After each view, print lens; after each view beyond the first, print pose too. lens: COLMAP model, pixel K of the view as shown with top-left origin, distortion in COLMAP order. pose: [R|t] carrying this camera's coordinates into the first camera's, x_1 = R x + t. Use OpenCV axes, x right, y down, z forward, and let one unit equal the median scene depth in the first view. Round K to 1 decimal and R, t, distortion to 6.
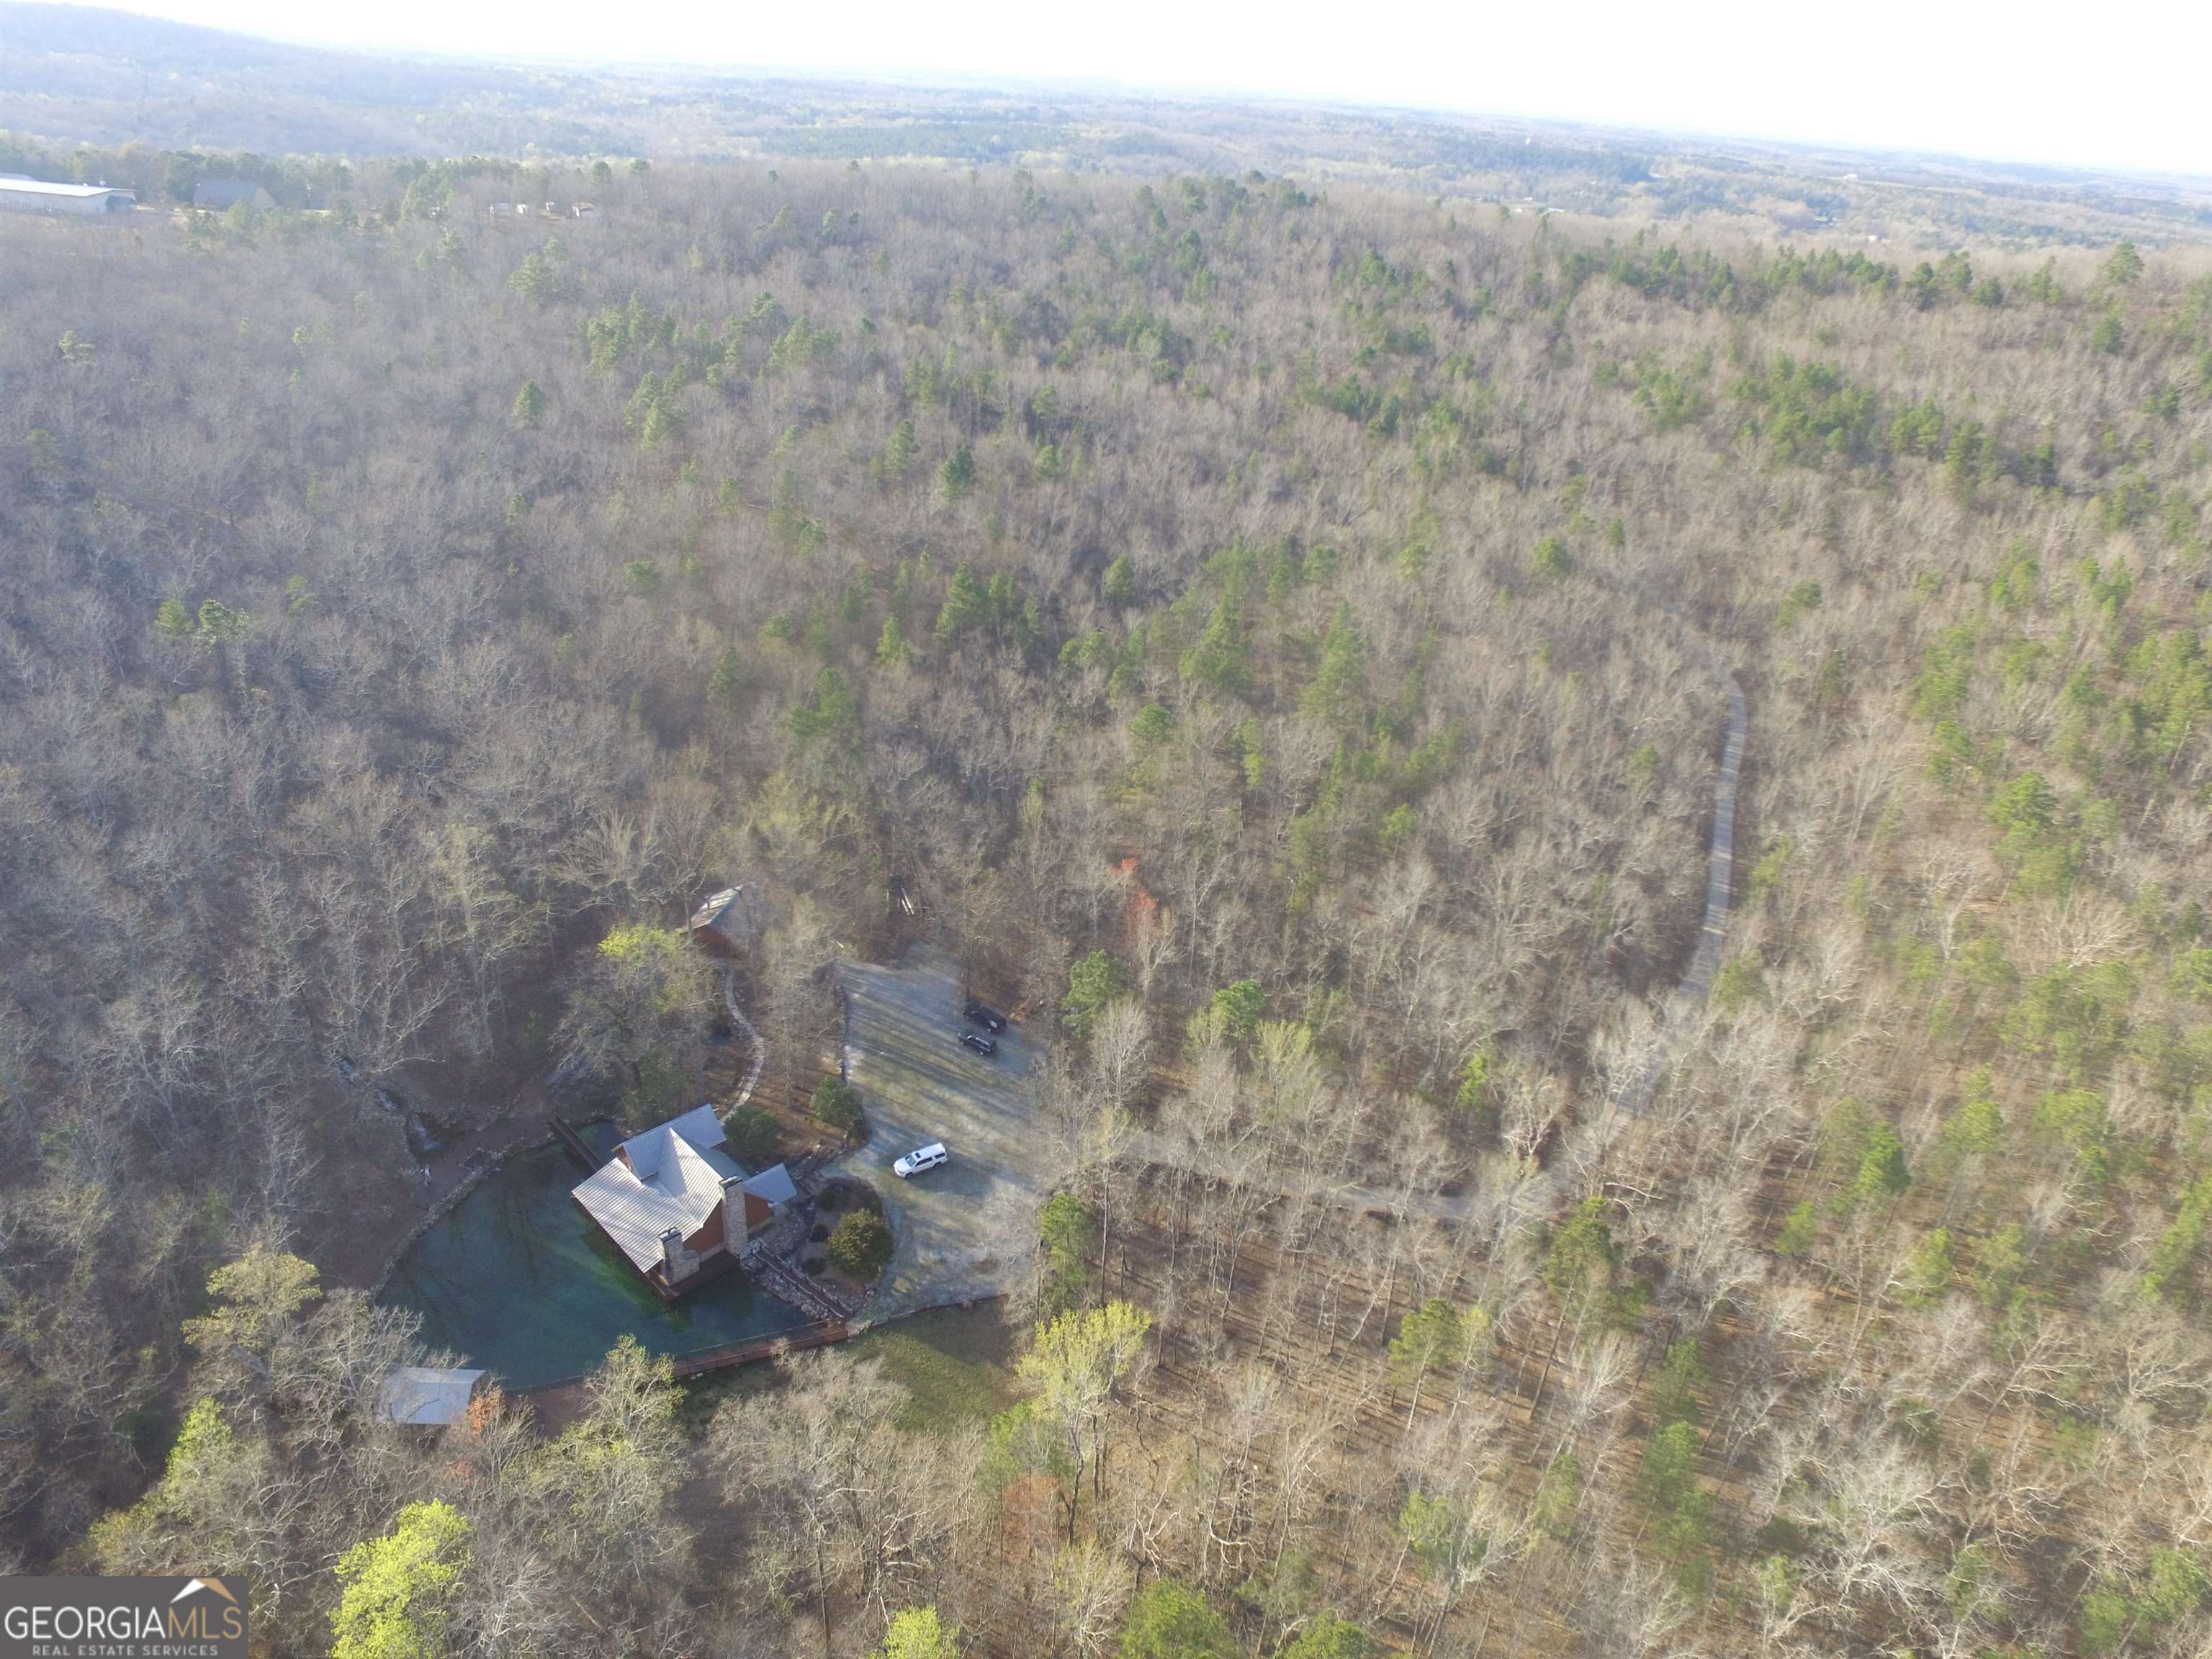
lens RADIAL K [[1497.8, 0, 1116.4], [0, 1497.8, 839.9], [0, 0, 1]] dist [-0.130387, 0.097064]
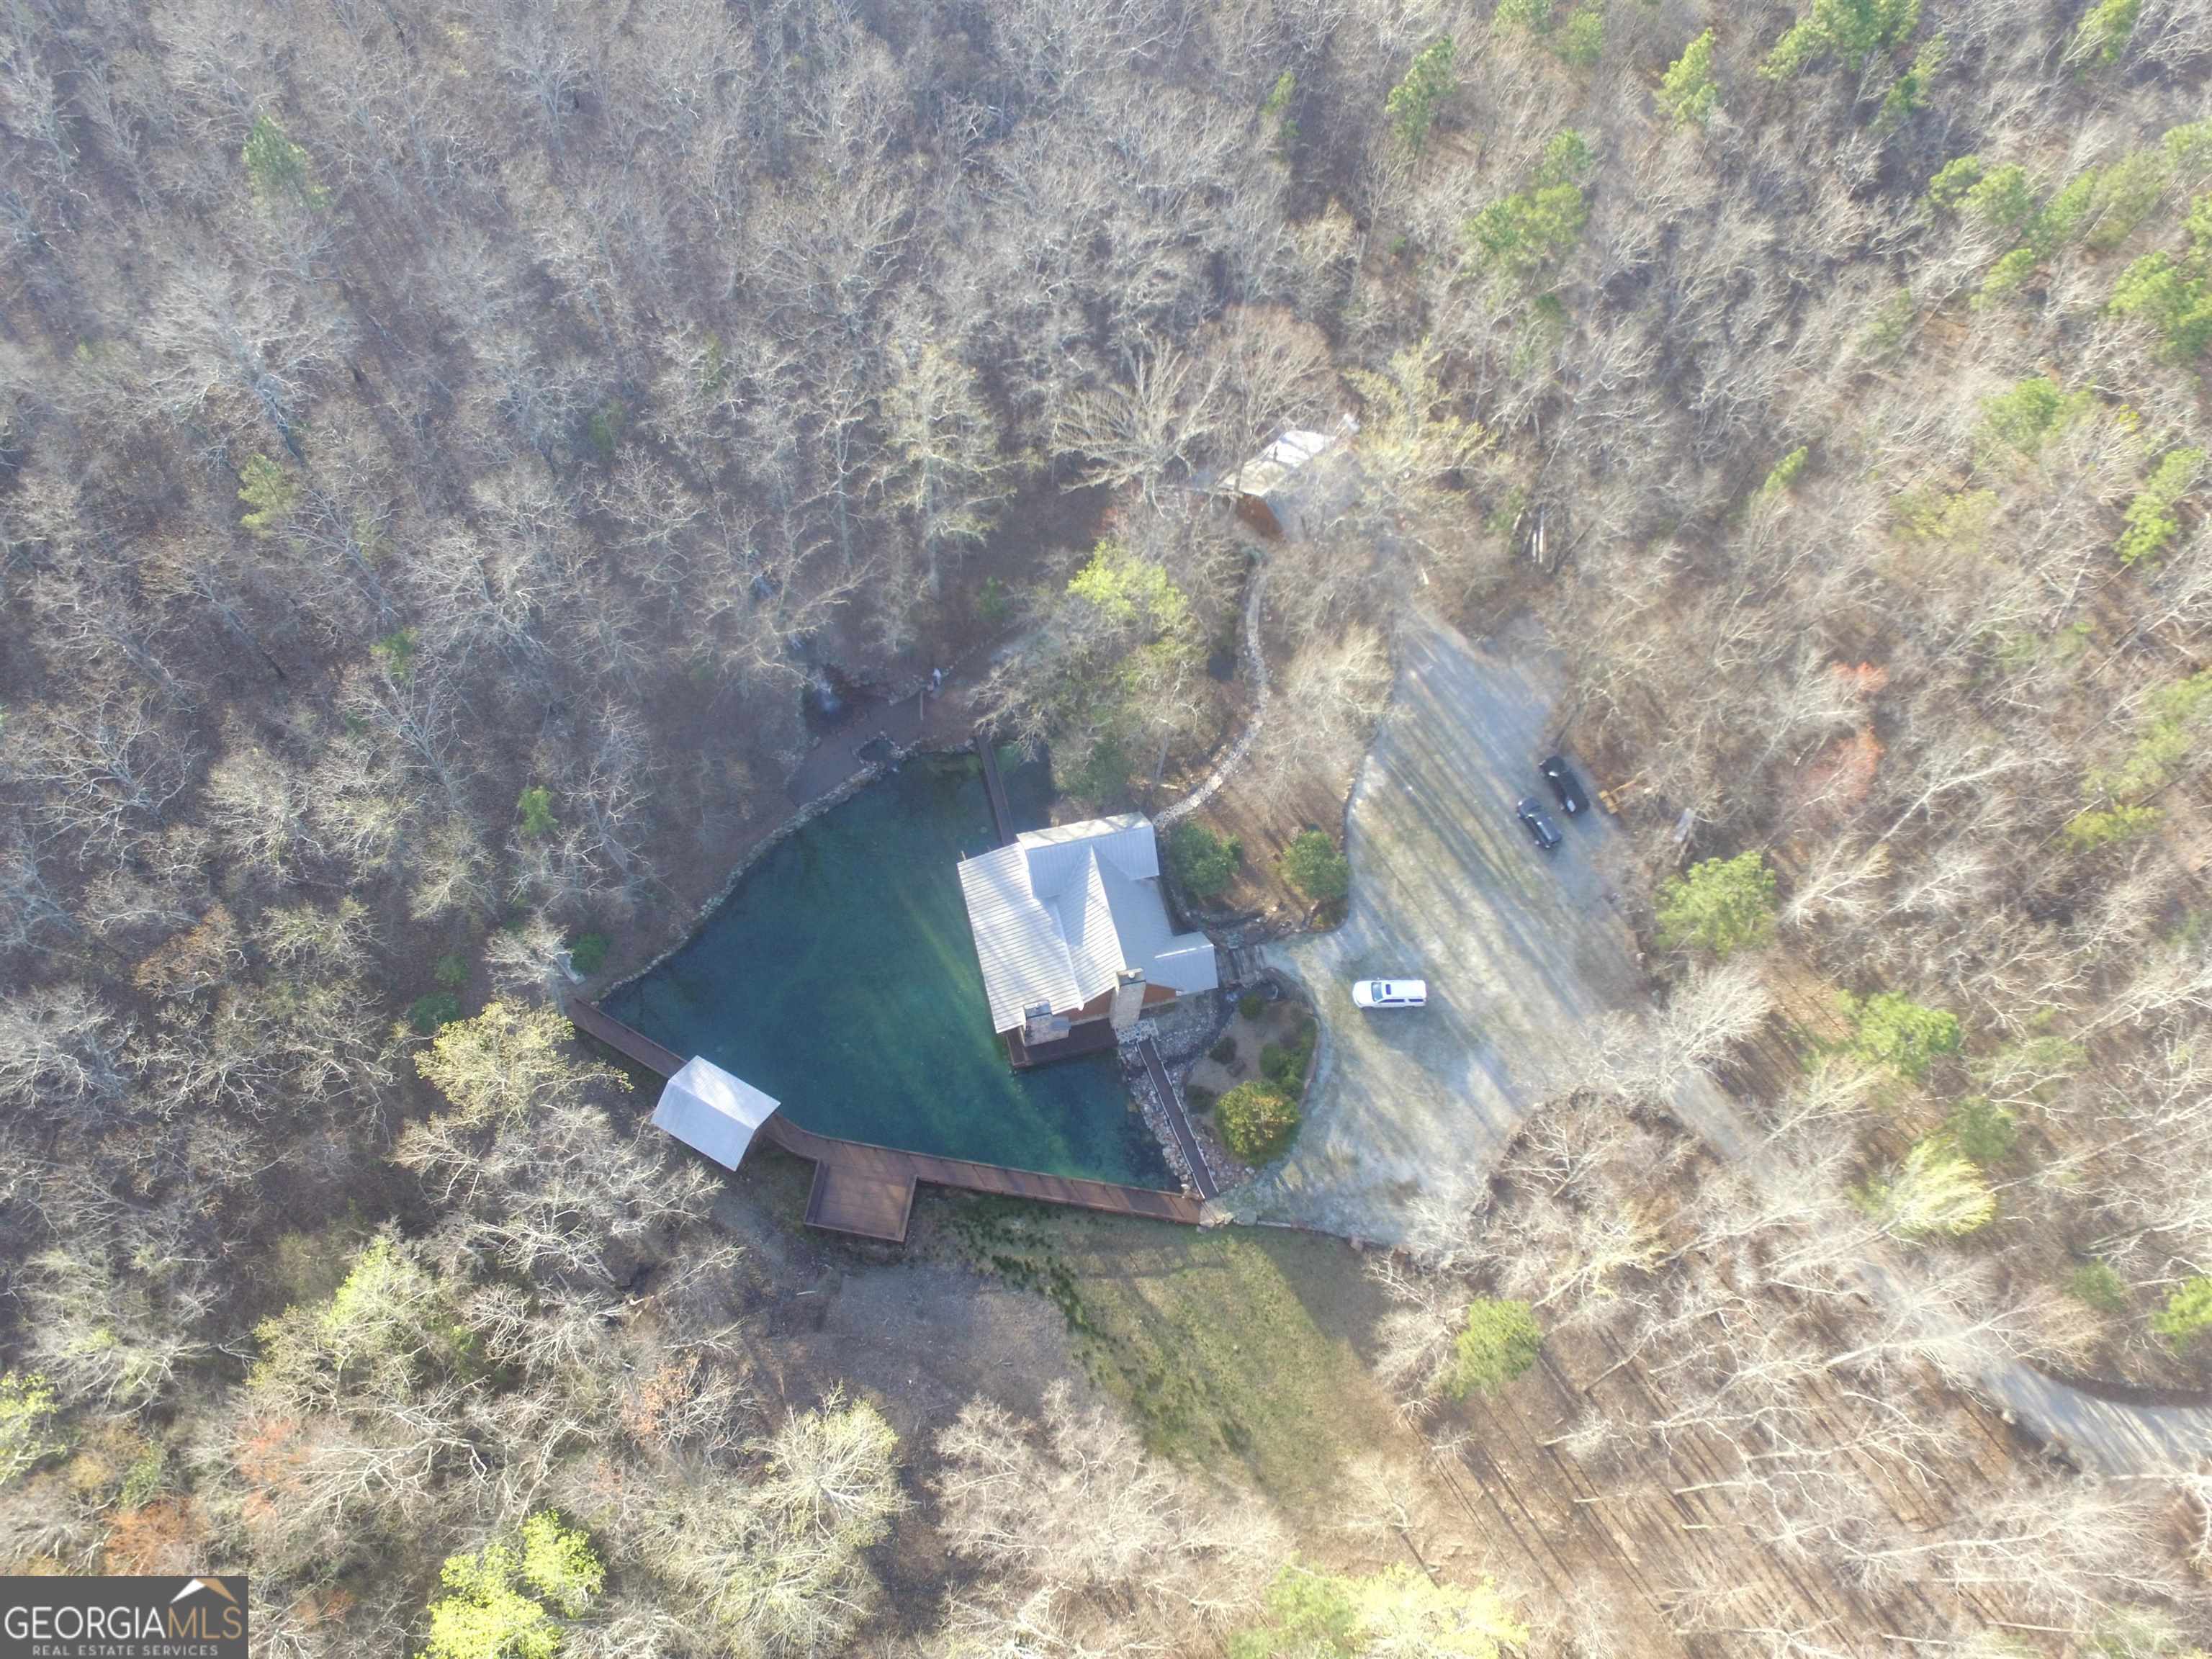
lens RADIAL K [[1497.8, 0, 1116.4], [0, 1497.8, 839.9], [0, 0, 1]] dist [-0.130387, 0.097064]
pose [[0.866989, 0.436968, -0.239561, -0.106099], [-0.249658, 0.796920, 0.550081, -0.221154], [0.431279, -0.417106, 0.800013, 0.381174]]
